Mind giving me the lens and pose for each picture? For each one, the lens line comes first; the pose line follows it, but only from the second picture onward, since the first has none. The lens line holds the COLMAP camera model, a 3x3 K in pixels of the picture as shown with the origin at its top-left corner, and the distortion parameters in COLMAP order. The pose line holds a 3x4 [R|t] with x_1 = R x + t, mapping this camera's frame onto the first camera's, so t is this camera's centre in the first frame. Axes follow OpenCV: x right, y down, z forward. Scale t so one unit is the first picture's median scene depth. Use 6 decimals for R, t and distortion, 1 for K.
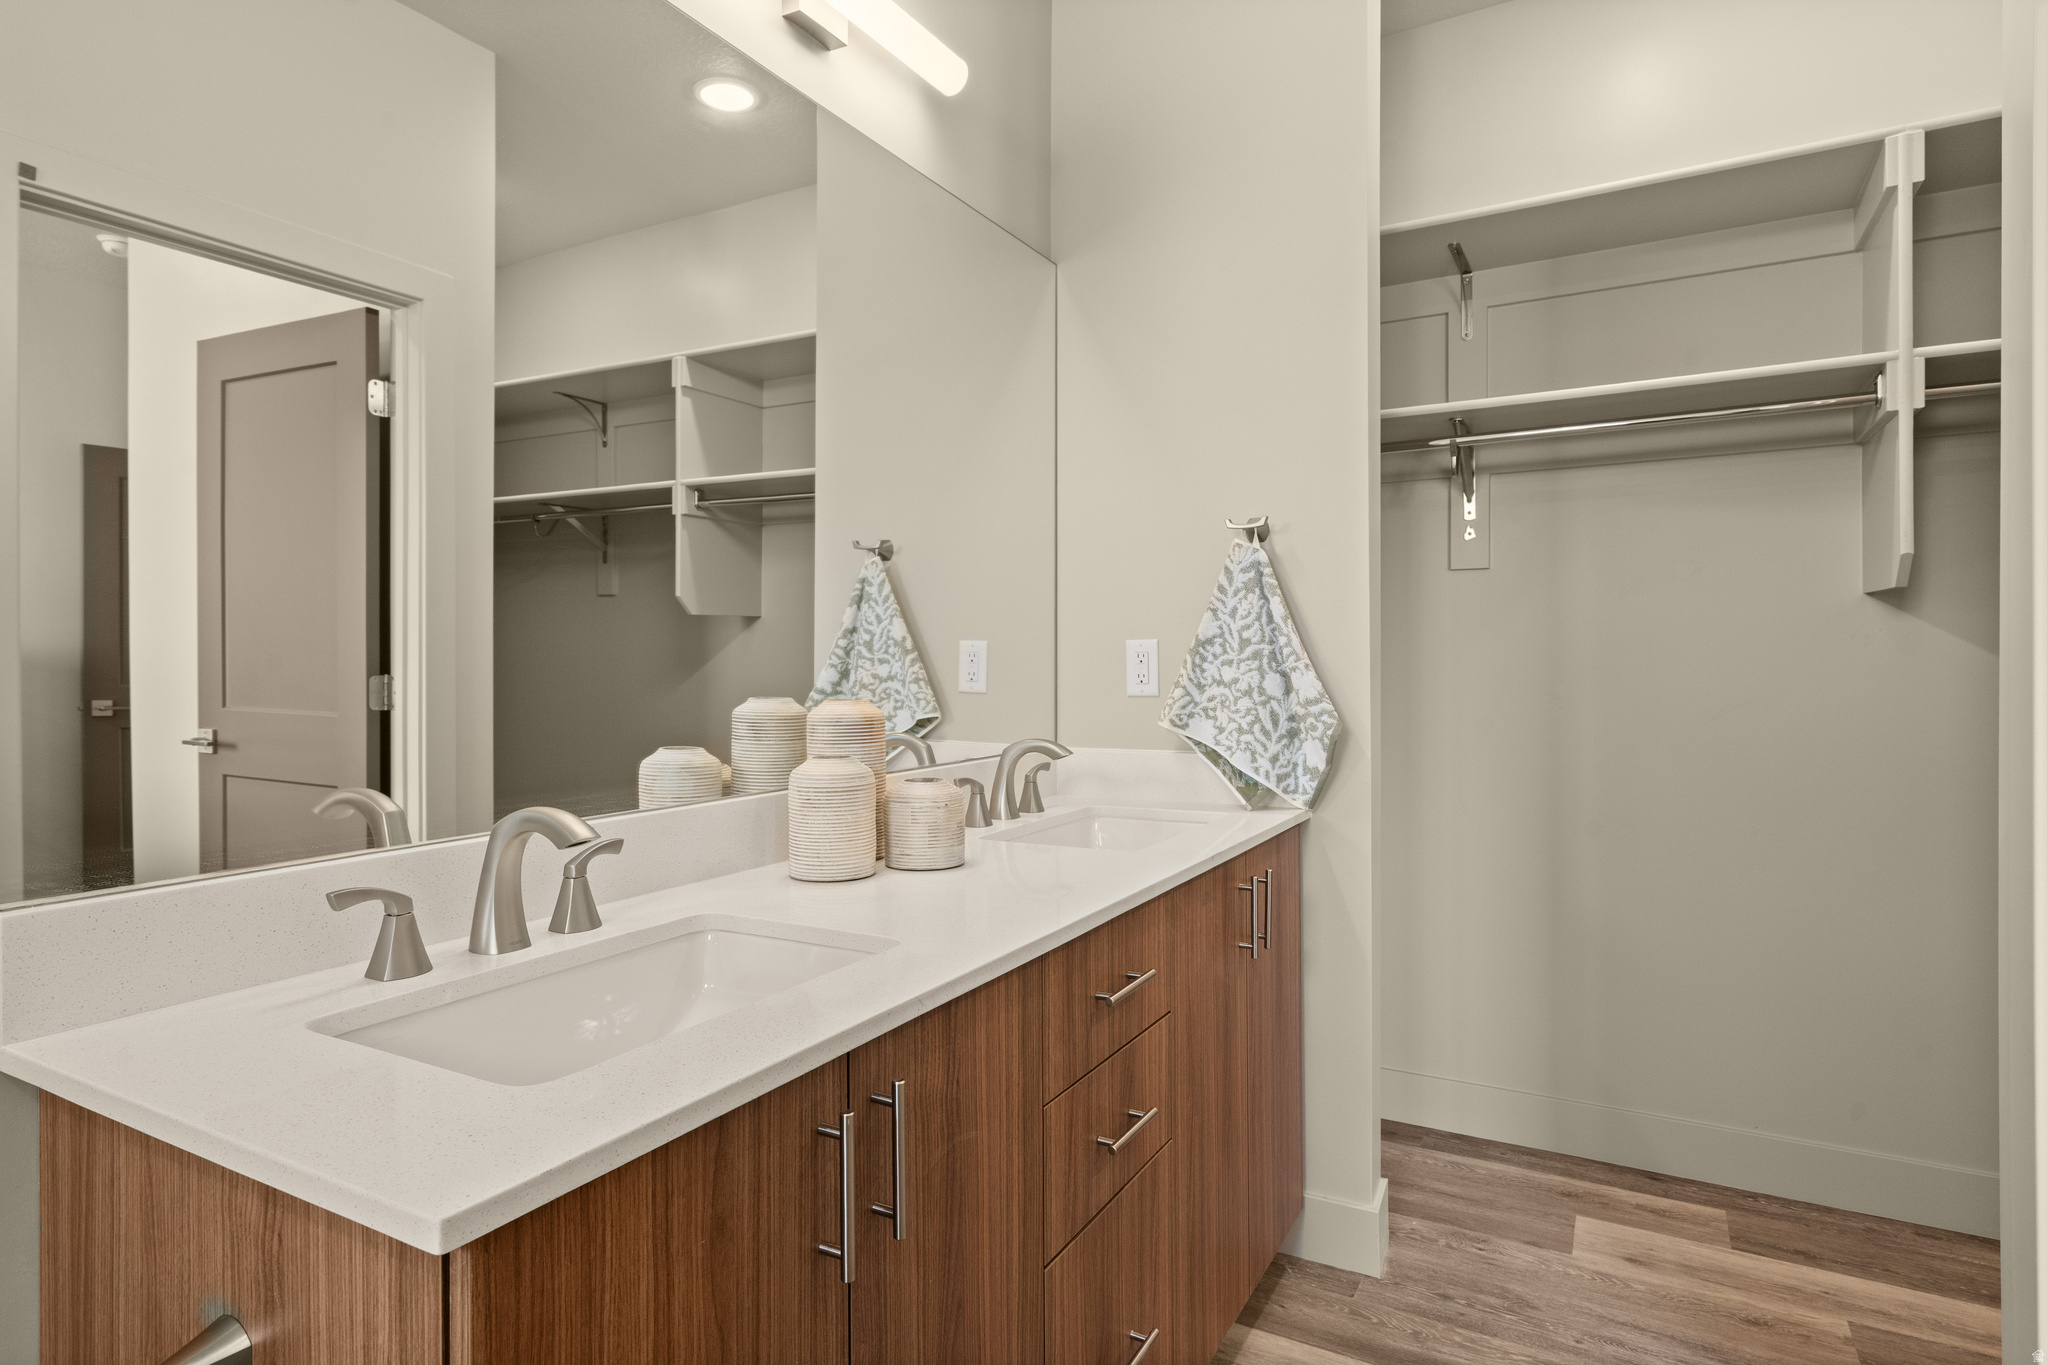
lens RADIAL K [[1097.8, 0, 1027.2], [0, 1097.8, 672.6], [0, 0, 1]] dist [0.001081, -0.001766]
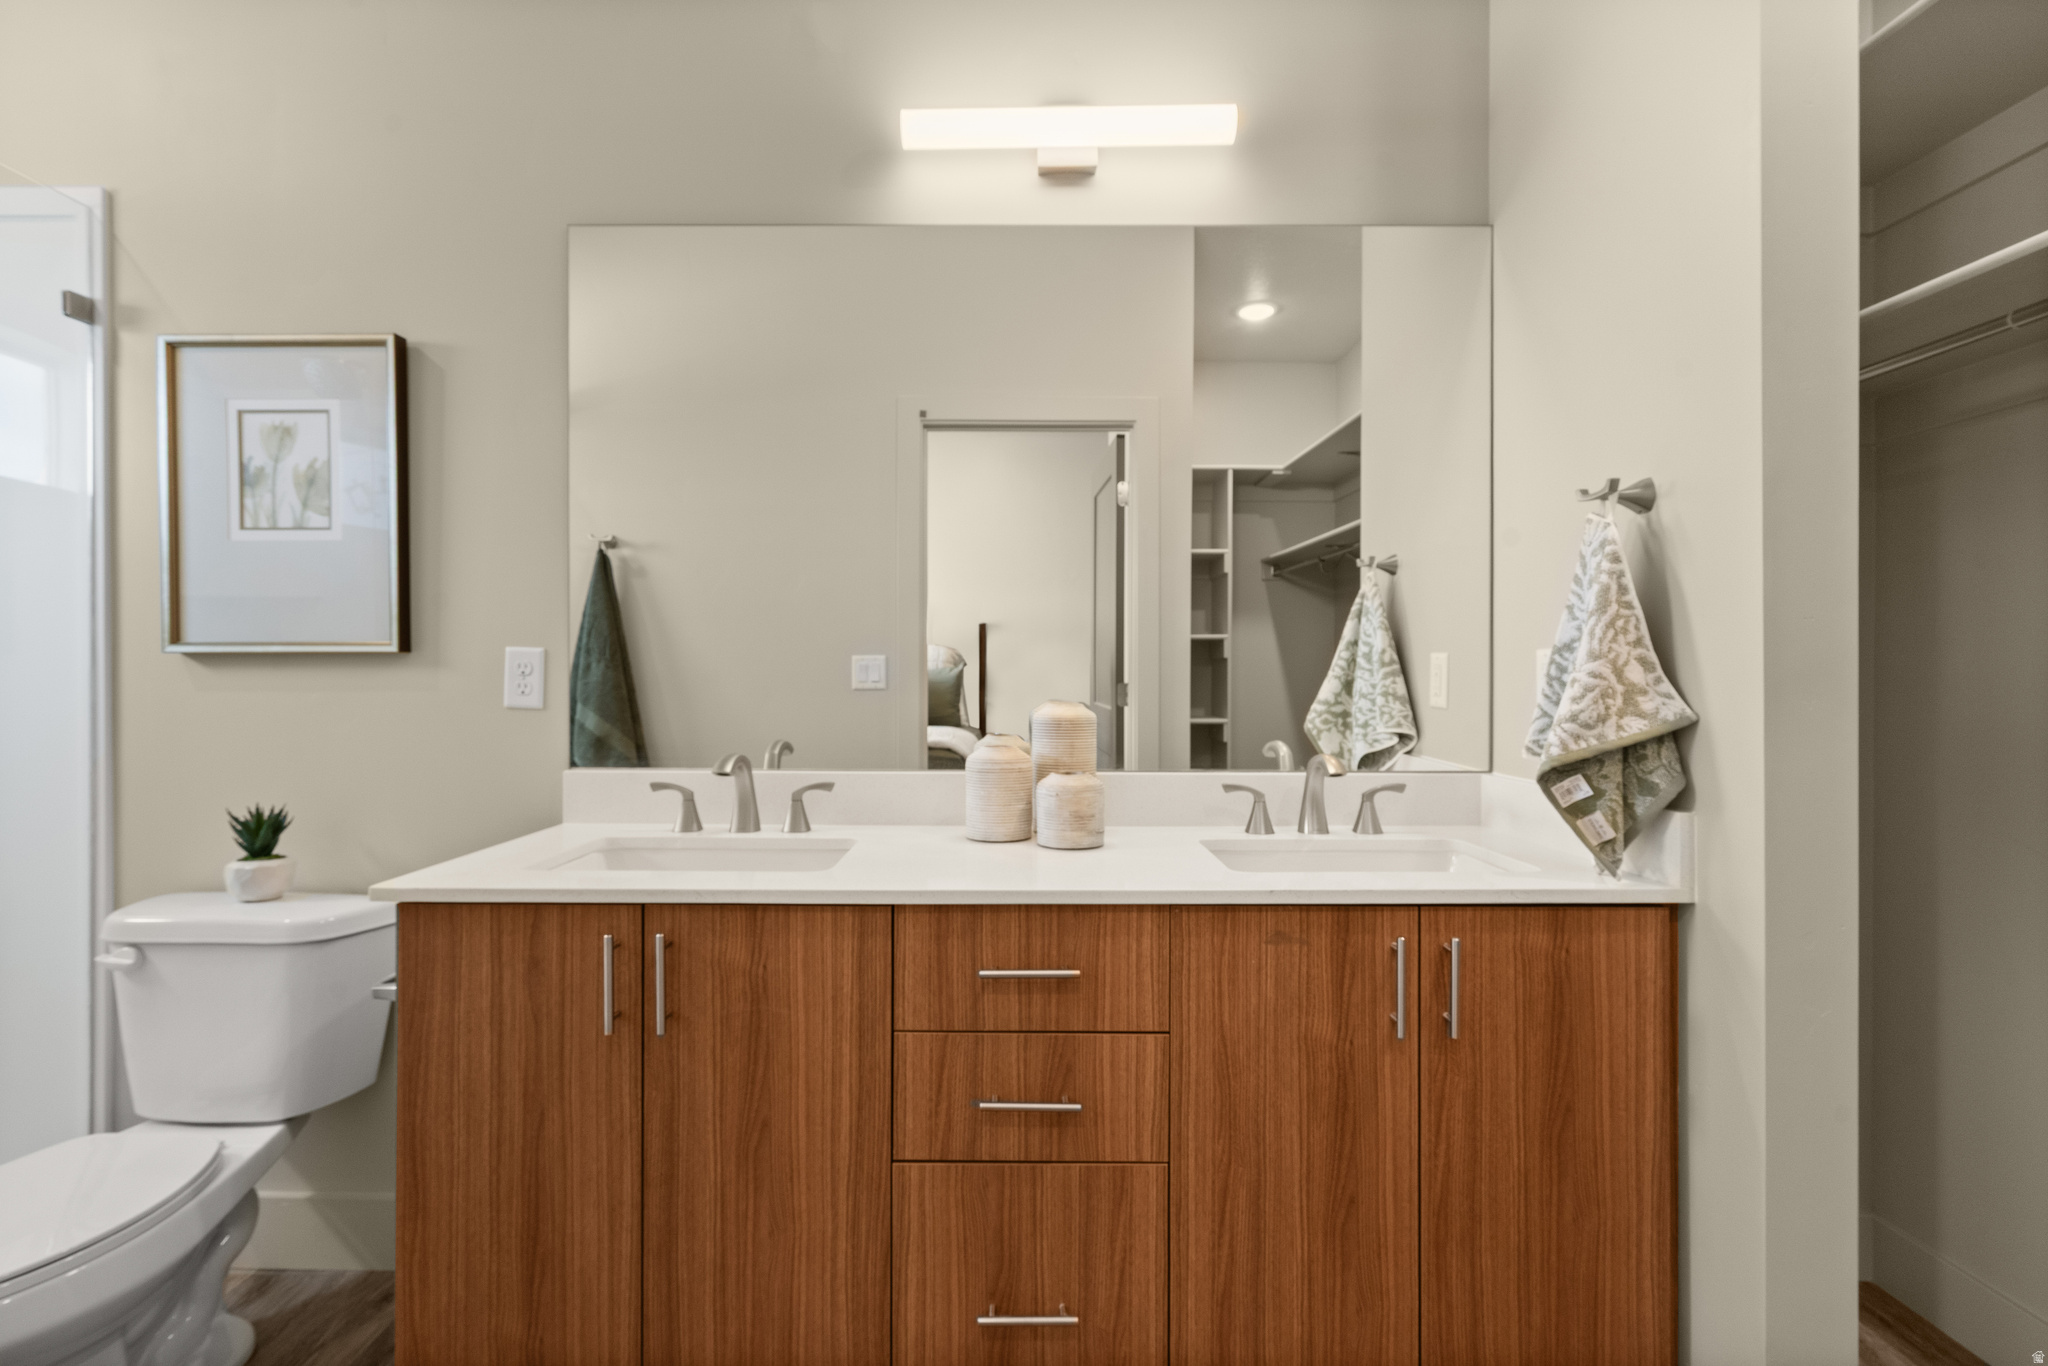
lens RADIAL K [[947.9, 0, 1014.5], [0, 947.9, 671.1], [0, 0, 1]] dist [-0.002362, 0.000594]
pose [[0.478267, 0.000958, -0.878214, 1.016676], [-0.012993, 0.999898, -0.005985, -0.005878], [0.878118, 0.014273, 0.478231, 0.601595]]
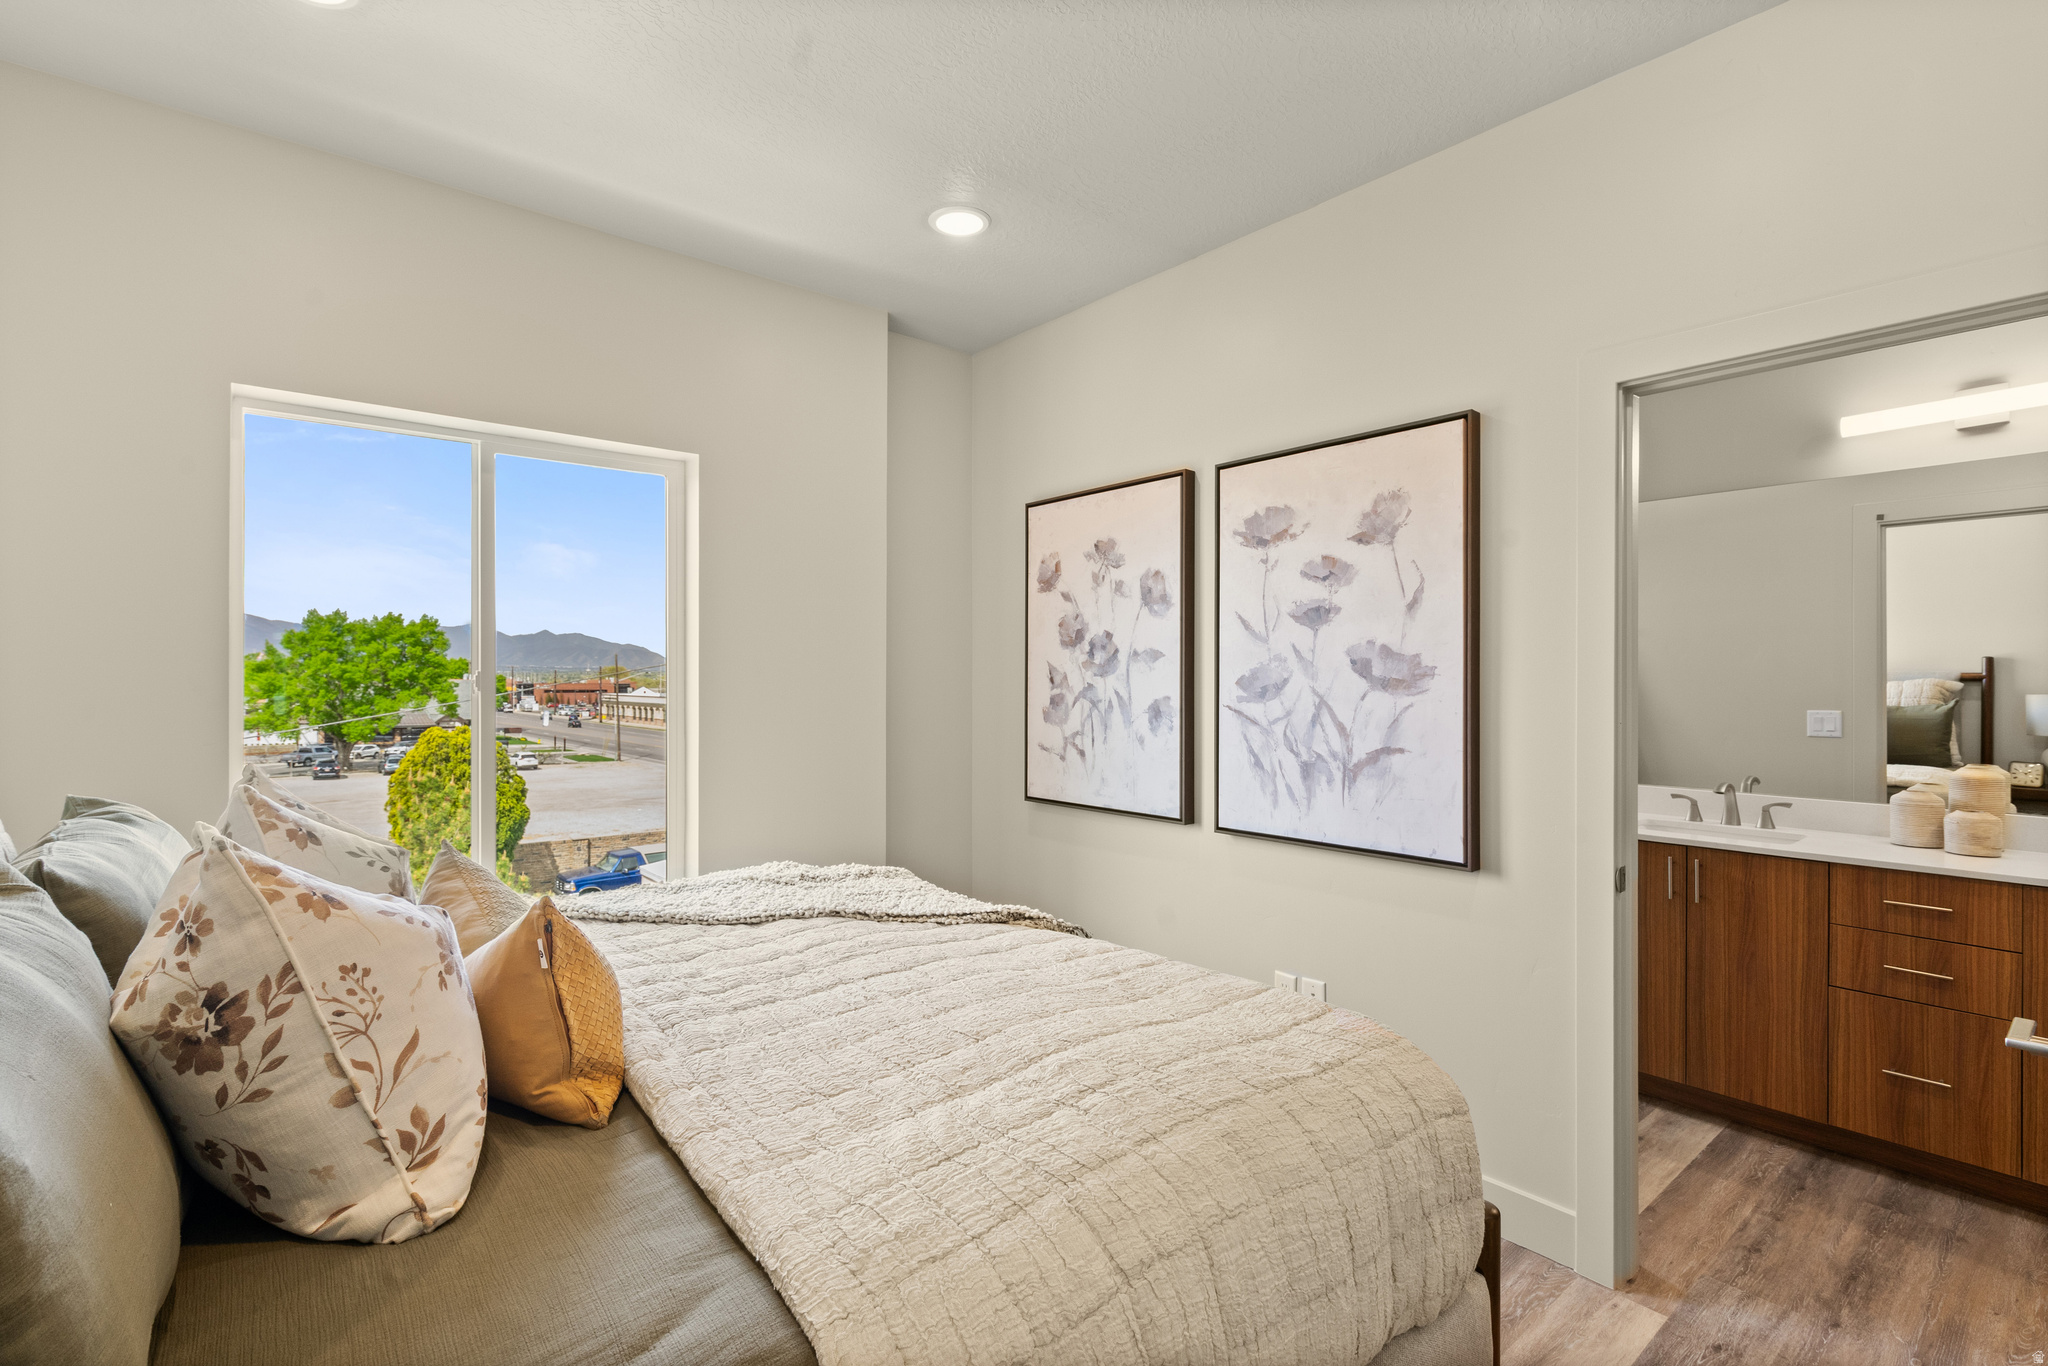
lens RADIAL K [[947.9, 0, 1006.6], [0, 947.9, 679.6], [0, 0, 1]] dist [-0.002362, 0.000594]
pose [[-0.366734, 0.005703, -0.930309, 2.796562], [-0.010306, 0.999895, 0.010193, -0.181699], [0.930269, 0.013325, -0.366636, 0.004601]]
